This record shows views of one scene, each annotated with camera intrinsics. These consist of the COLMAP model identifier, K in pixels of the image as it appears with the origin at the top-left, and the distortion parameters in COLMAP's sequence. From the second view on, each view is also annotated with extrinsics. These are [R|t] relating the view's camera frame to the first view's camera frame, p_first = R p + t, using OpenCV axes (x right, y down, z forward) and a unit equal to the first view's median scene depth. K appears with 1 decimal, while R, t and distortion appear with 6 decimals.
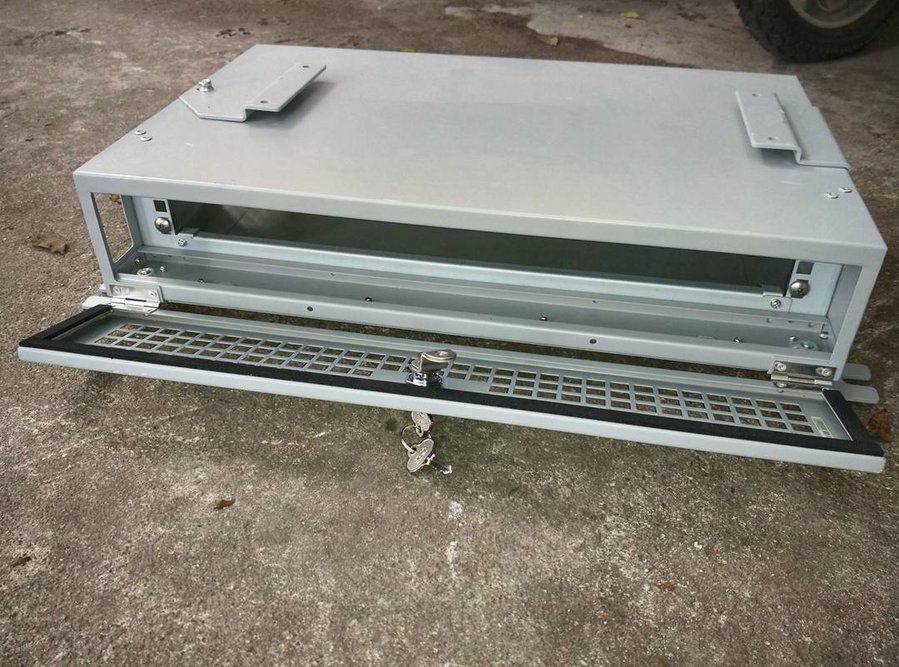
lens RADIAL K [[795.1, 0, 454.4], [0, 795.1, 335.7], [0, 0, 1]] dist [0.014289, -0.002872]
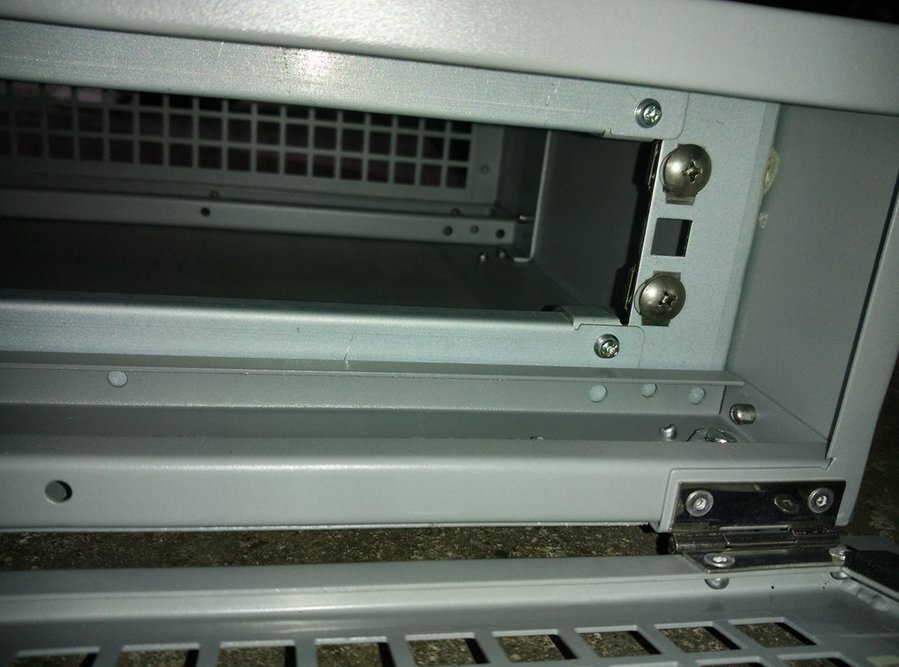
lens RADIAL K [[795.1, 0, 448.4], [0, 795.1, 335.6], [0, 0, 1]] dist [0.014289, -0.002872]
pose [[0.910713, -0.009399, 0.412932, 0.184621], [0.128335, 0.956698, -0.261265, 0.043404], [-0.392595, 0.290932, 0.872484, 0.713764]]
